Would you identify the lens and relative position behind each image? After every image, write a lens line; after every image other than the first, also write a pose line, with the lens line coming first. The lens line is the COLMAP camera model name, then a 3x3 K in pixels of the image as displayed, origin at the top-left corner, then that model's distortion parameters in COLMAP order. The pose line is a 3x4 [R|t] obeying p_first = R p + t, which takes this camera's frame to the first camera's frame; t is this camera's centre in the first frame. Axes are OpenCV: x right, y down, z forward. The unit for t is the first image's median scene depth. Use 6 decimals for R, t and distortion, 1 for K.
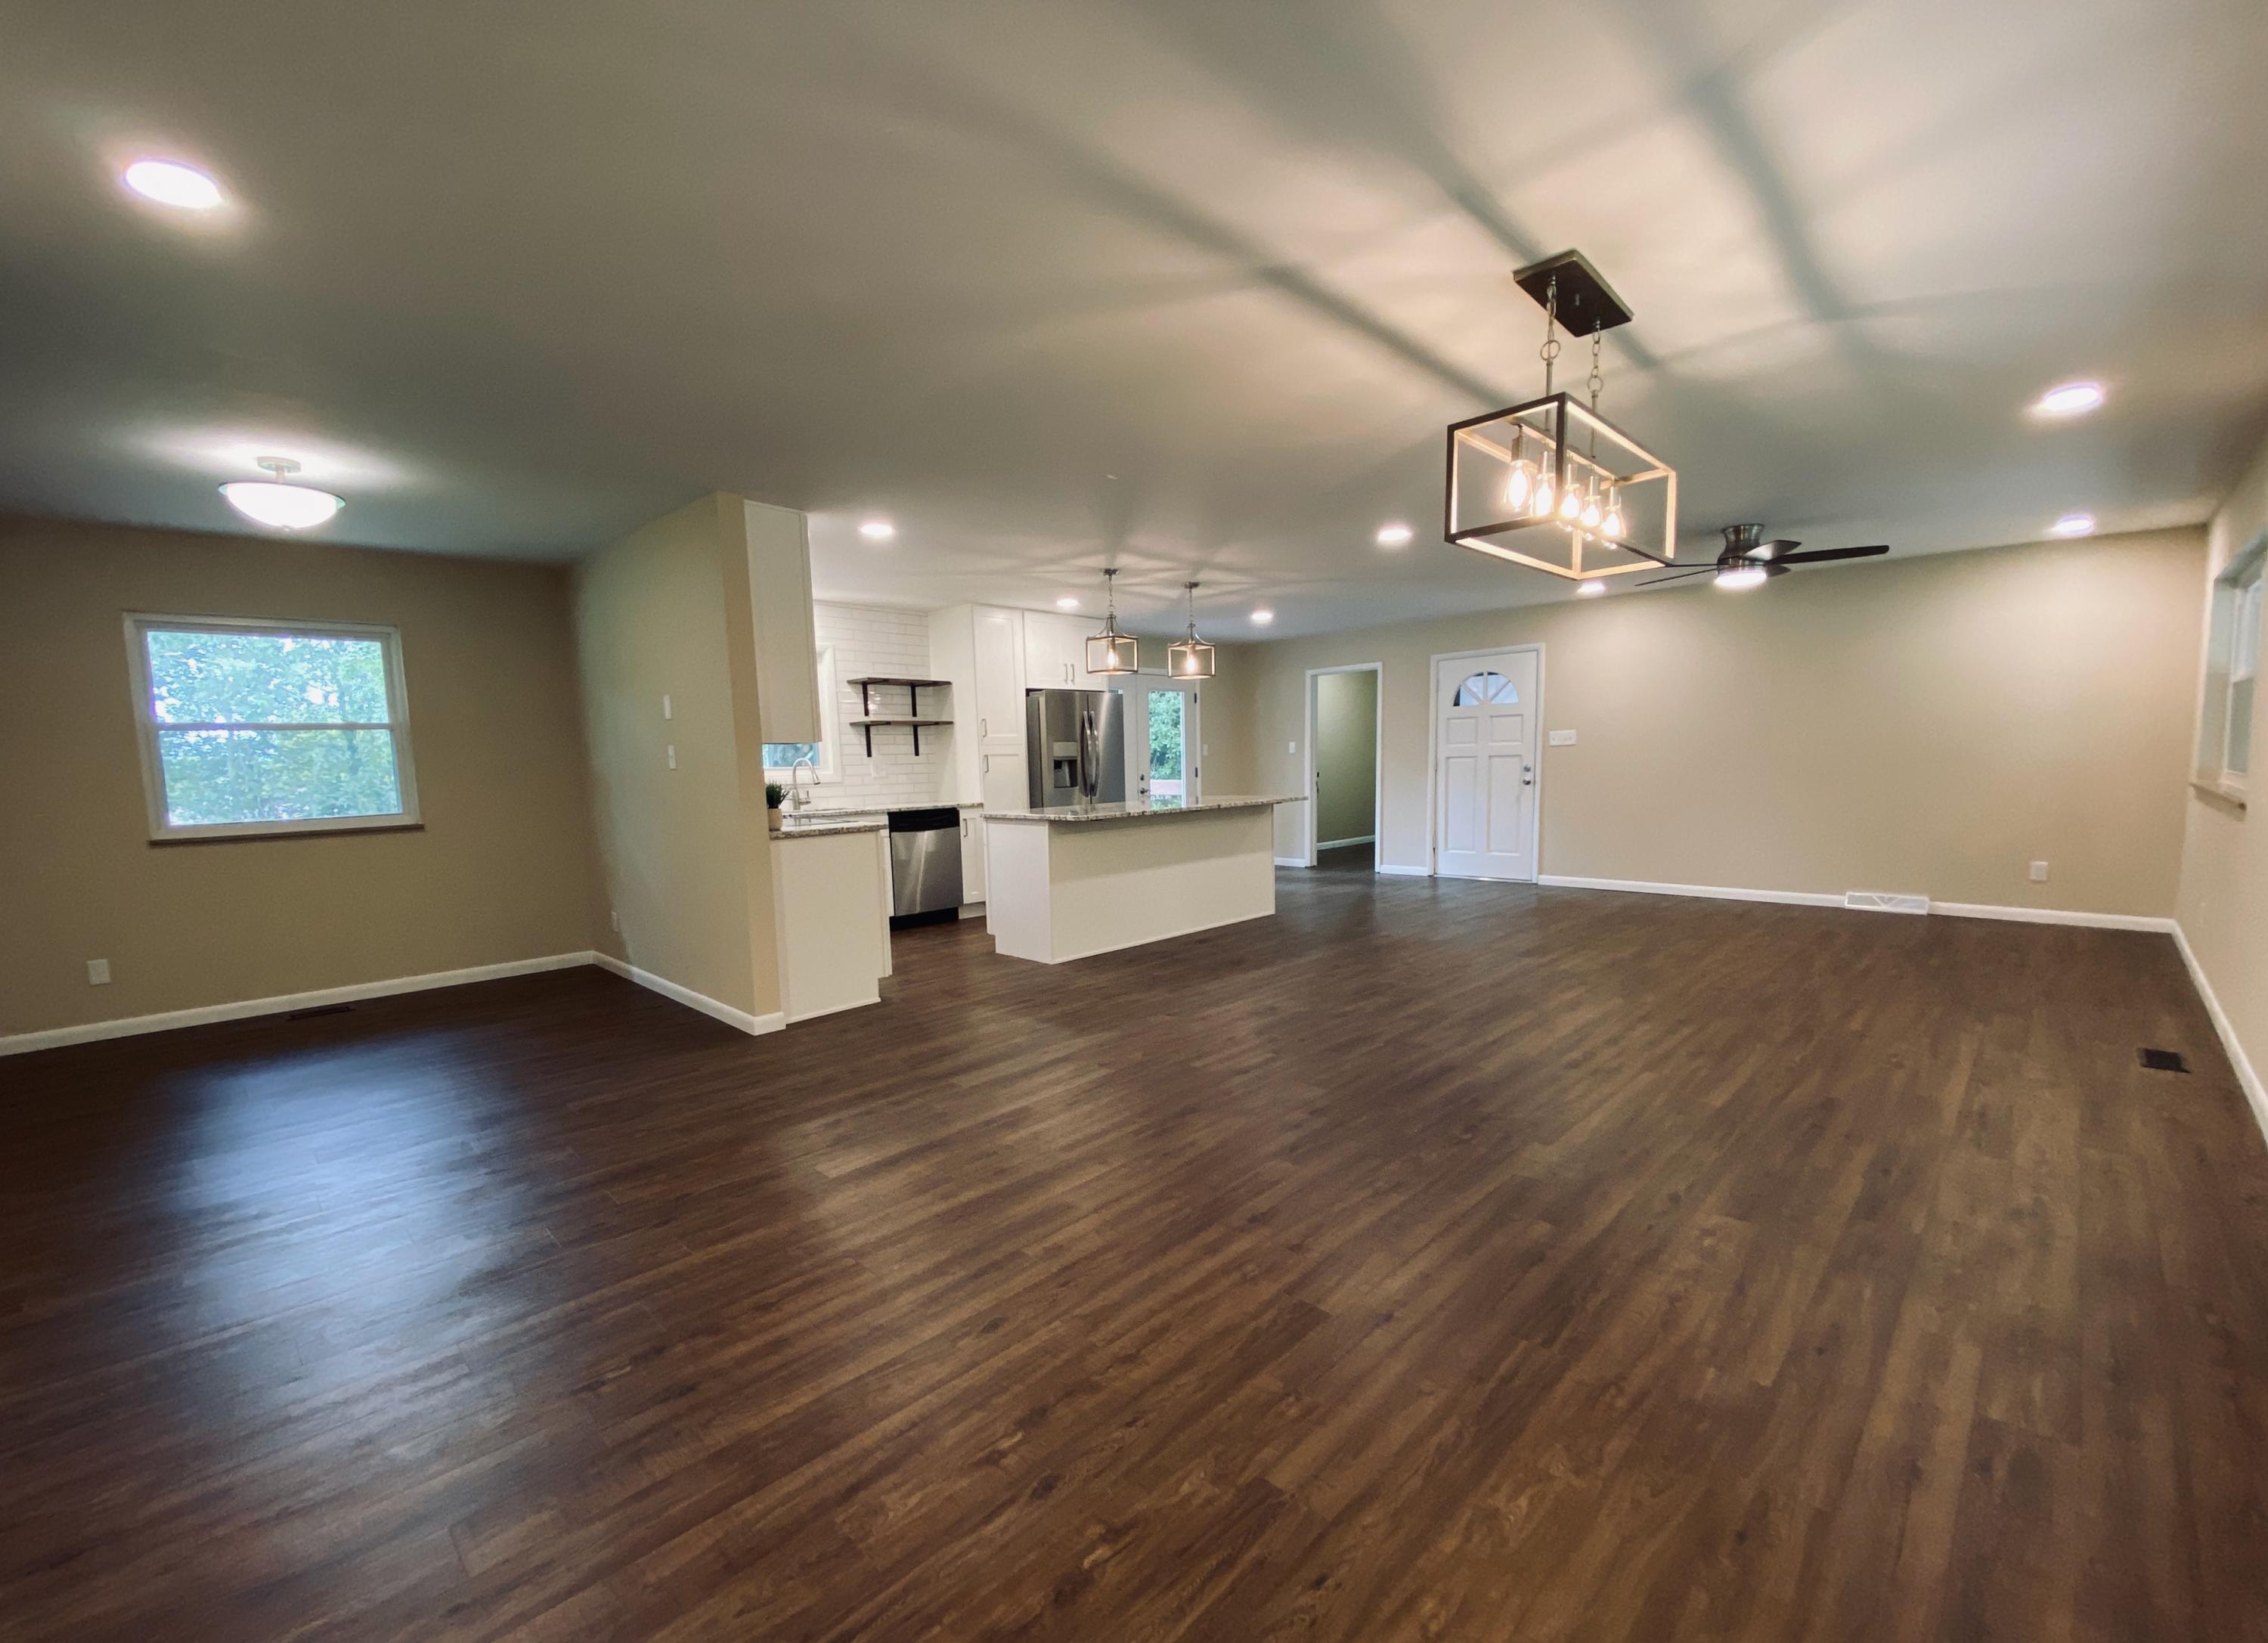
lens RADIAL K [[943.6, 0, 1110.6], [0, 943.6, 867.2], [0, 0, 1]] dist [-0.002465, -0.002079]
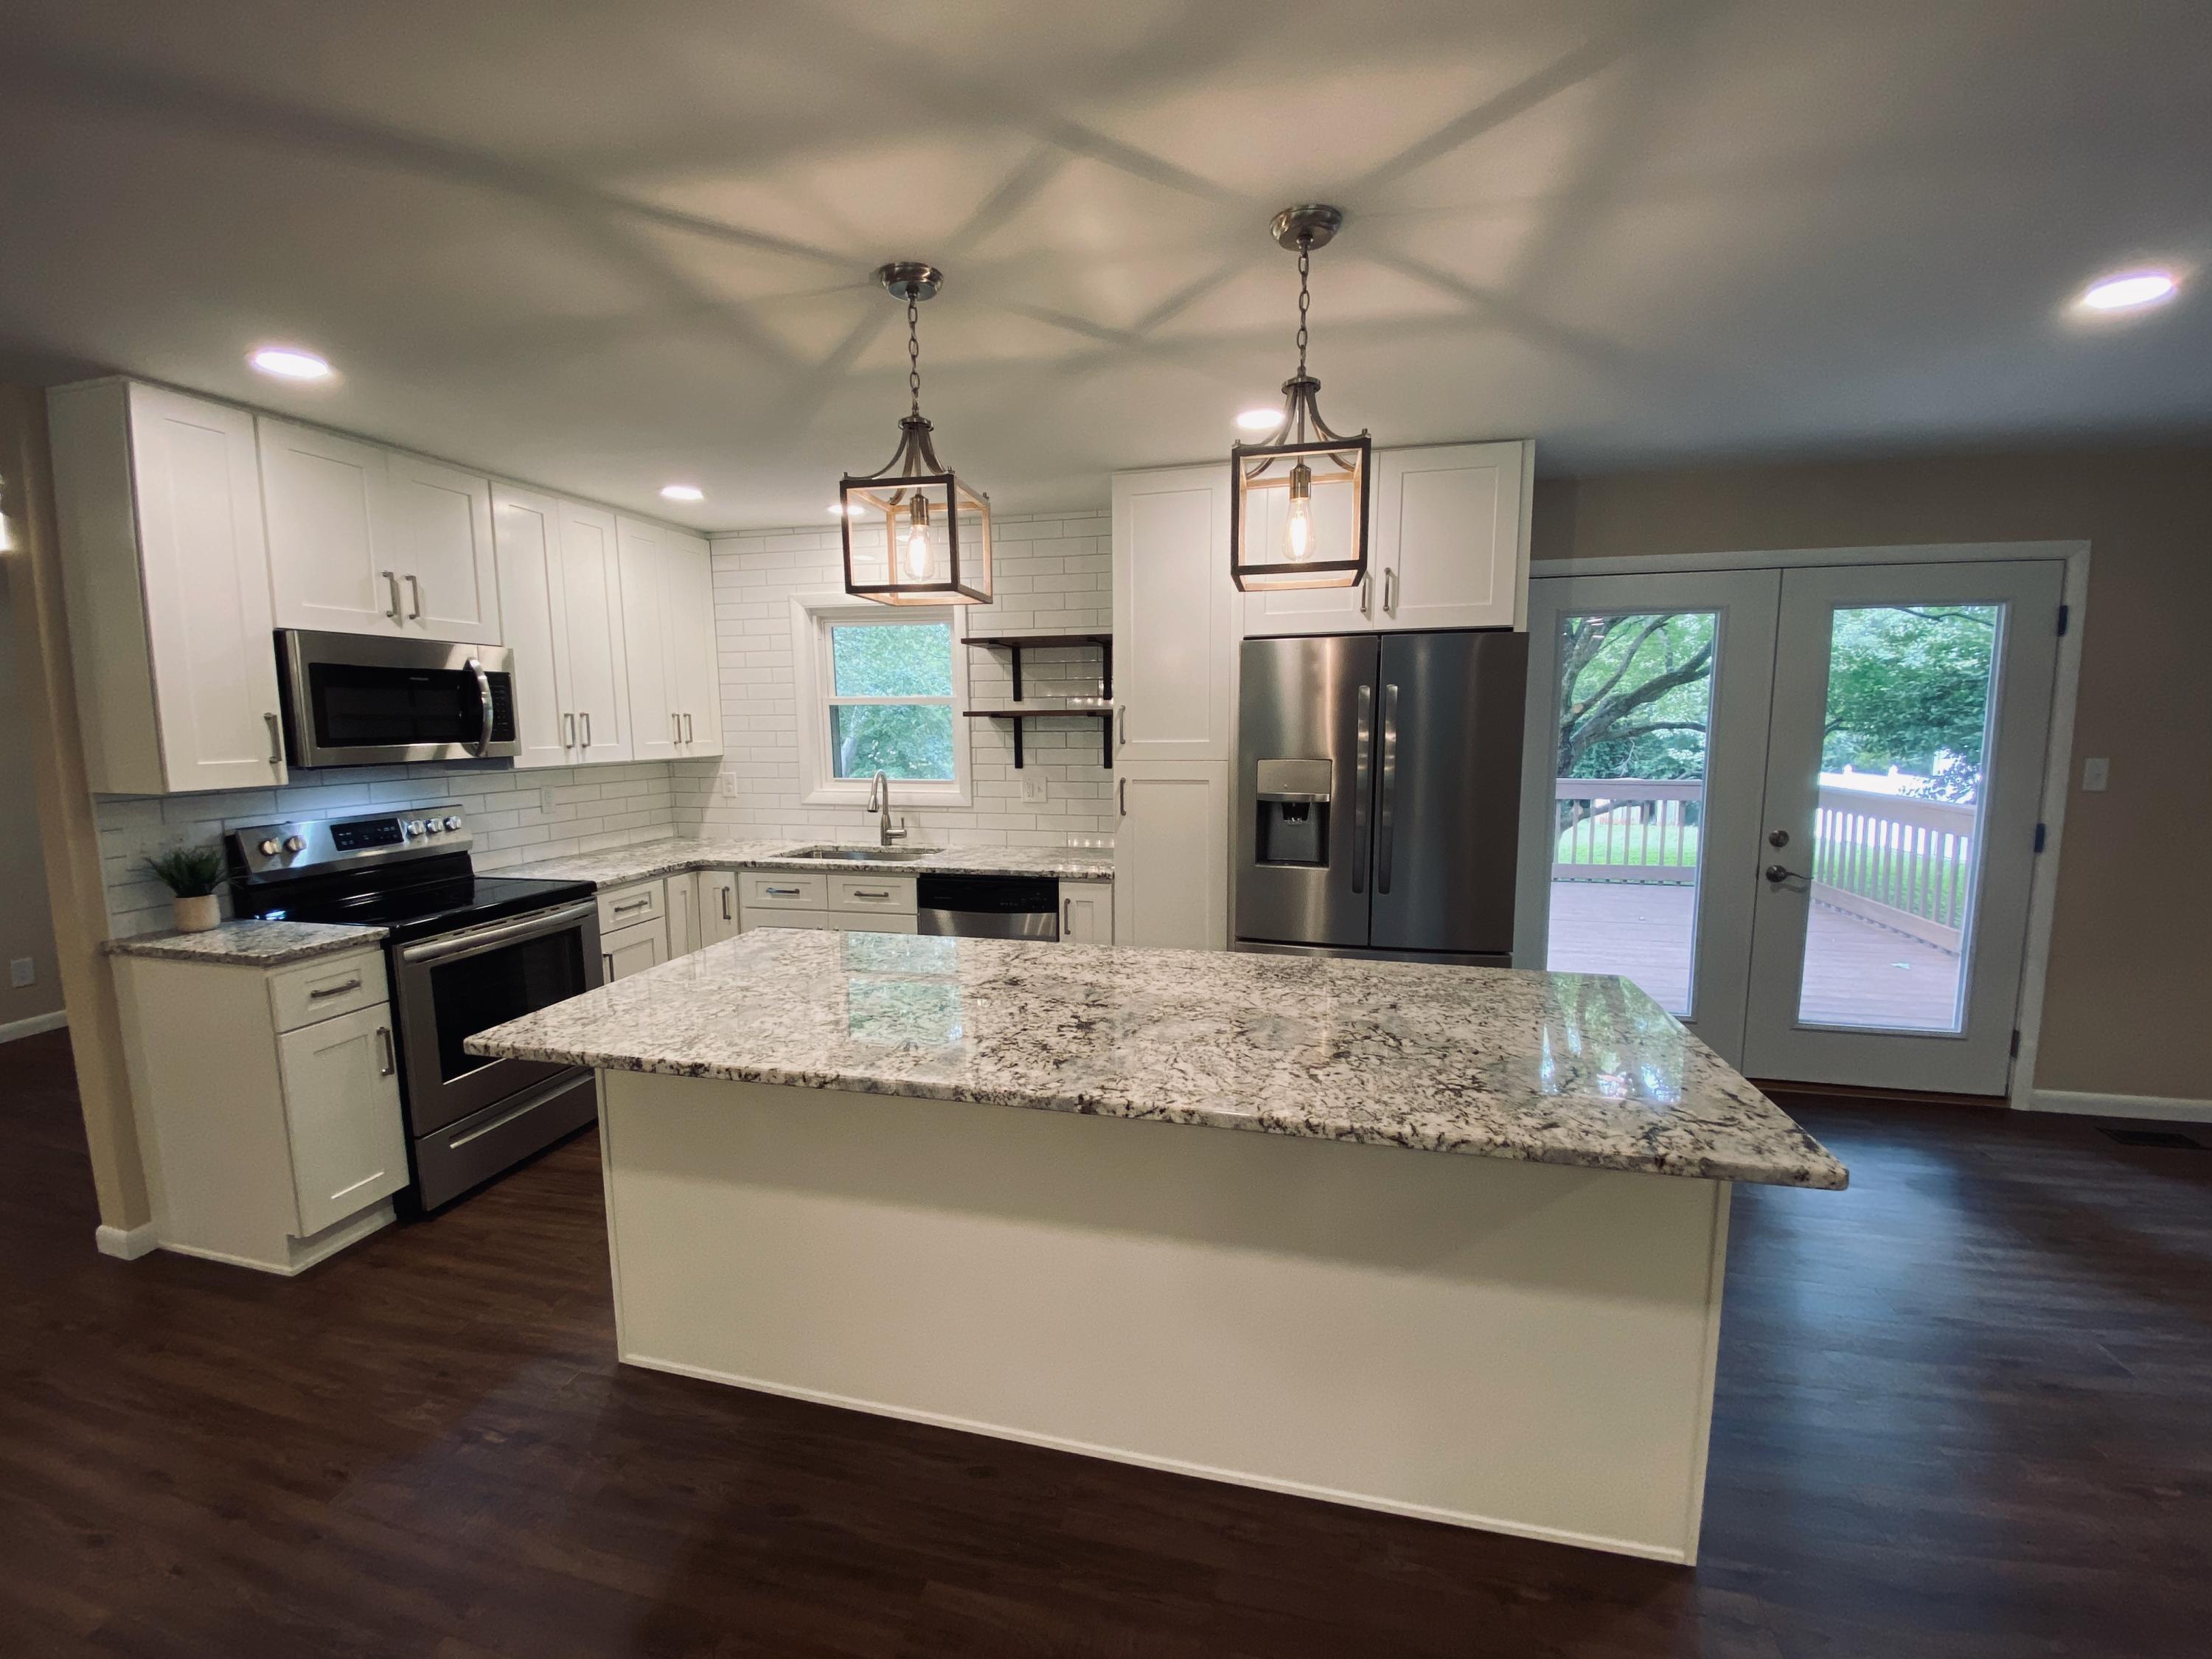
lens RADIAL K [[888.1, 0, 1104.6], [0, 888.1, 824.1], [0, 0, 1]] dist [0.008287, -0.005791]
pose [[0.520646, 0.122788, -0.844897, 0.279543], [-0.105762, 0.991258, 0.078885, -0.142264], [0.847197, 0.048286, 0.529080, 0.805274]]
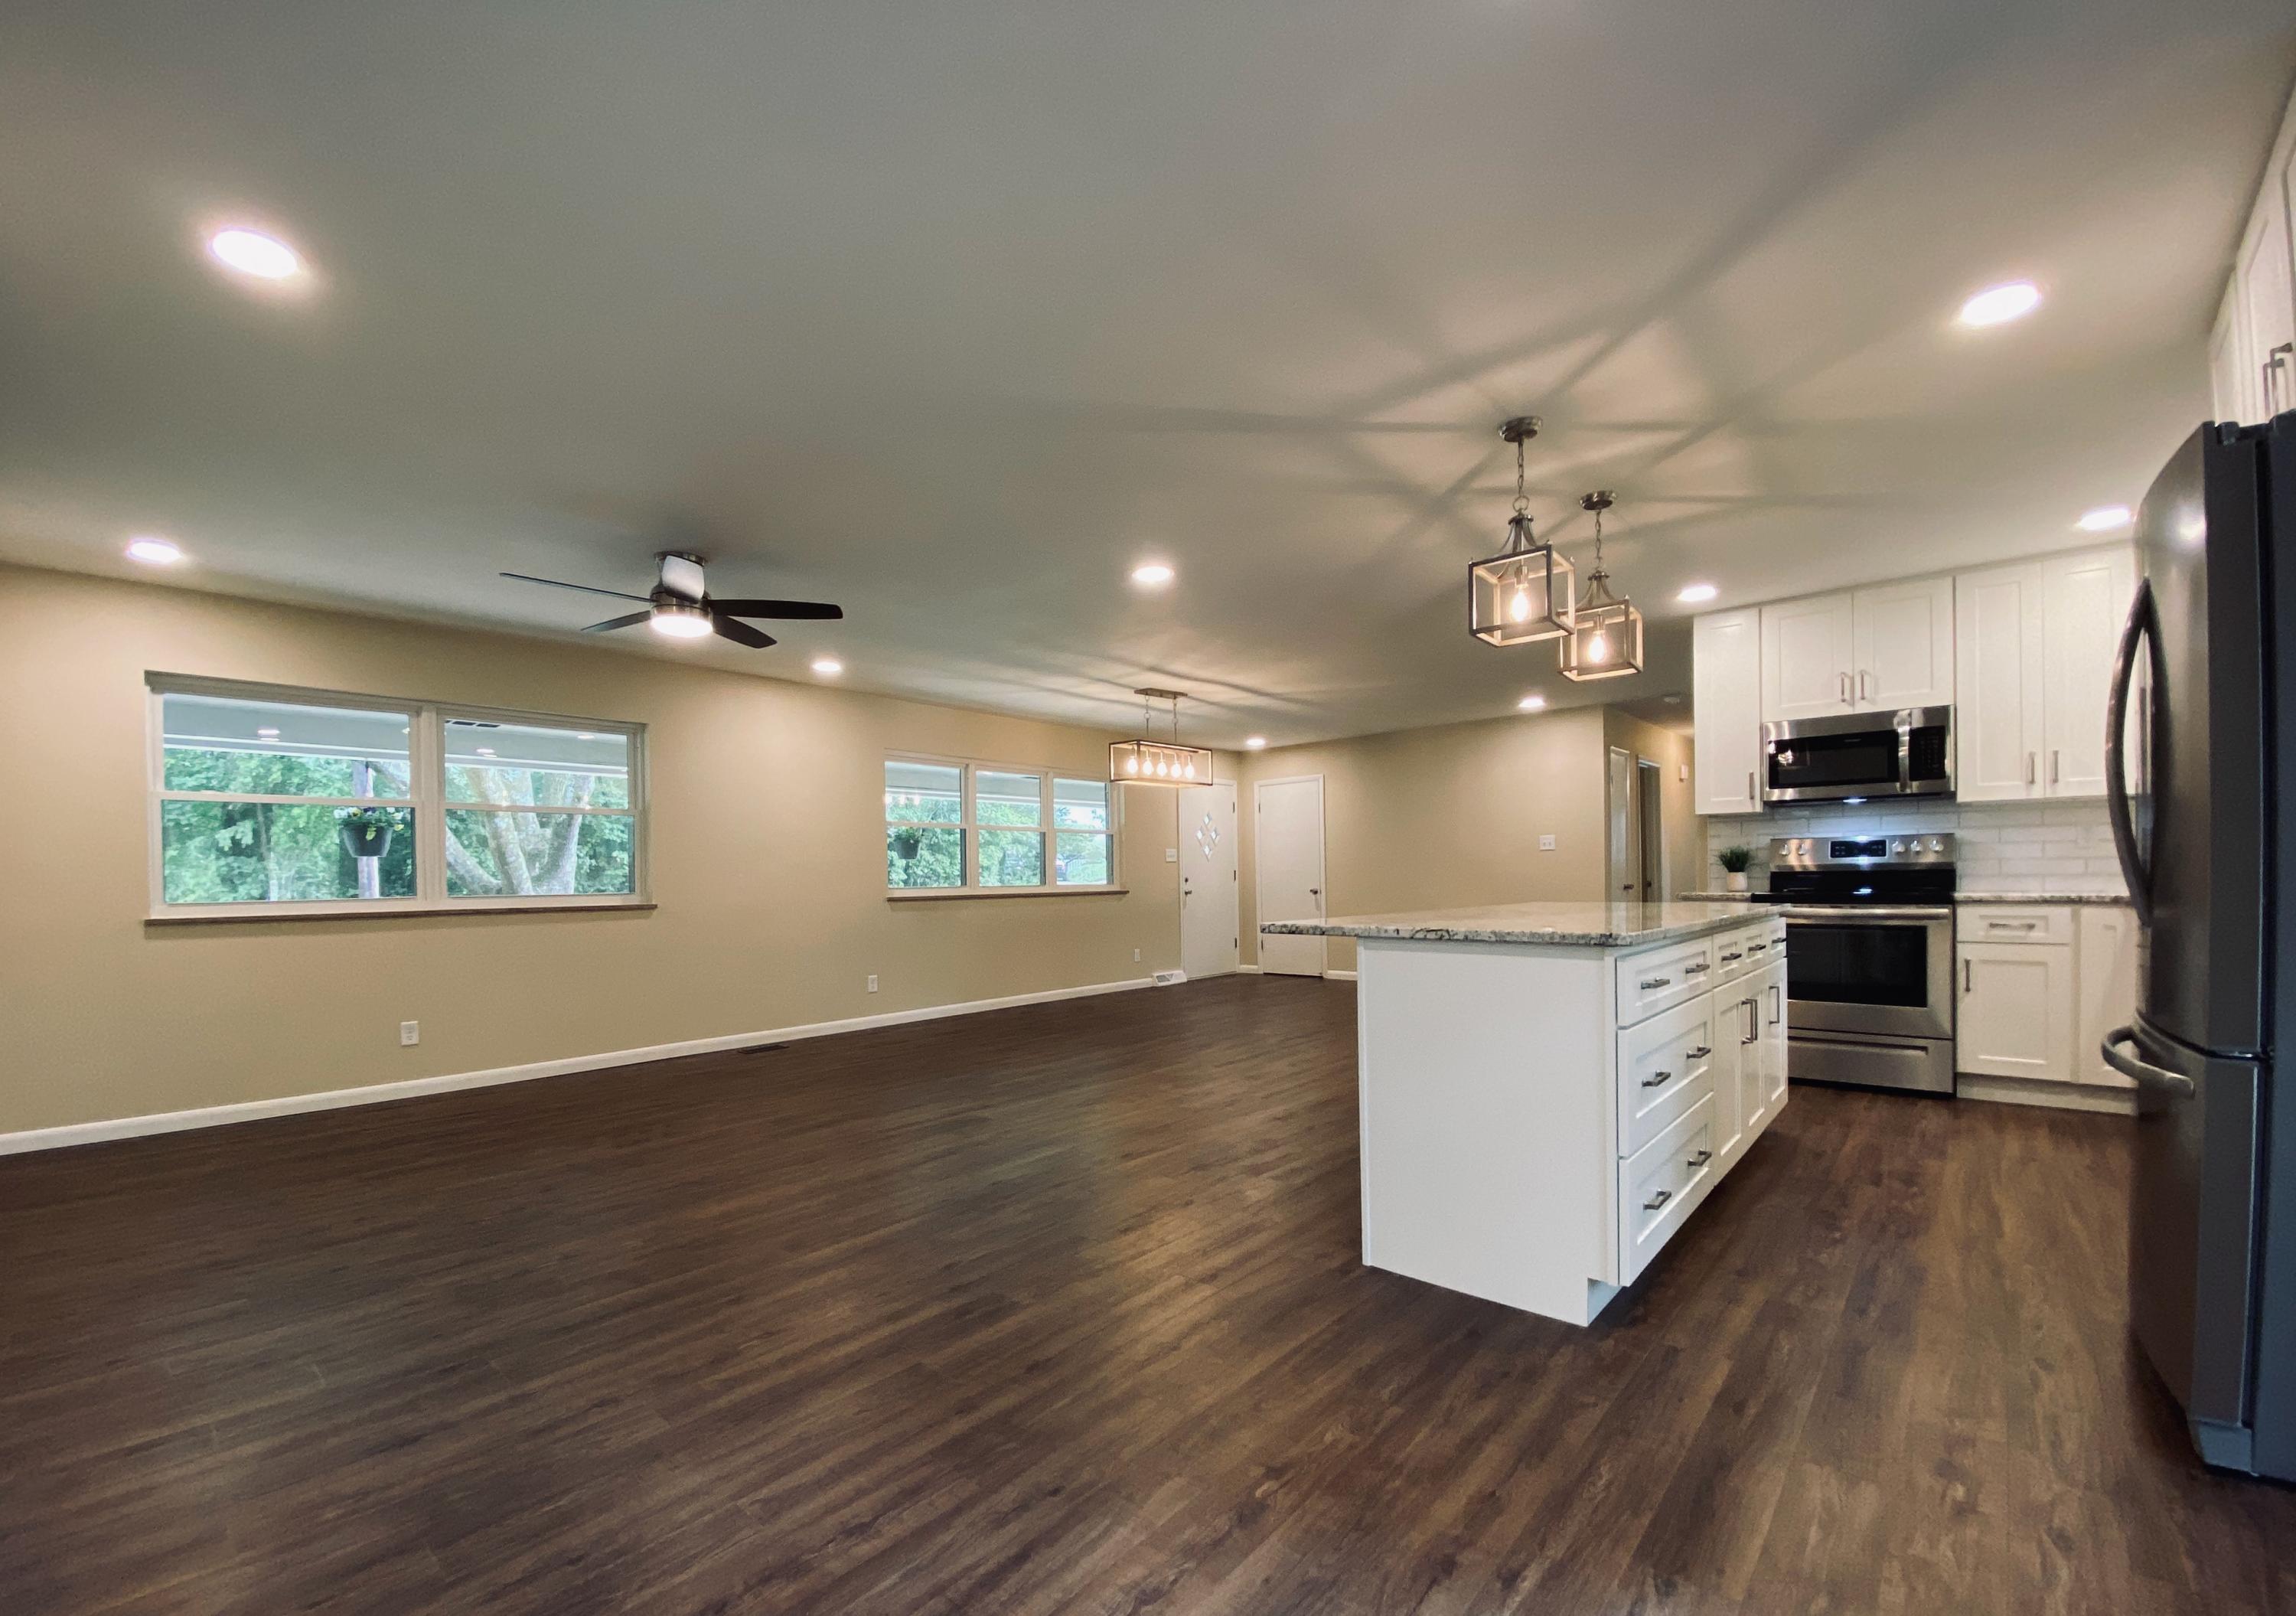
lens RADIAL K [[986.7, 0, 1159.4], [0, 986.7, 877.5], [0, 0, 1]] dist [-0.000983, -0.000028]
pose [[-0.994116, 0.046761, -0.097707, 0.297299], [0.034693, 0.991954, 0.121751, -0.149007], [0.102614, 0.117645, -0.987740, 1.414457]]
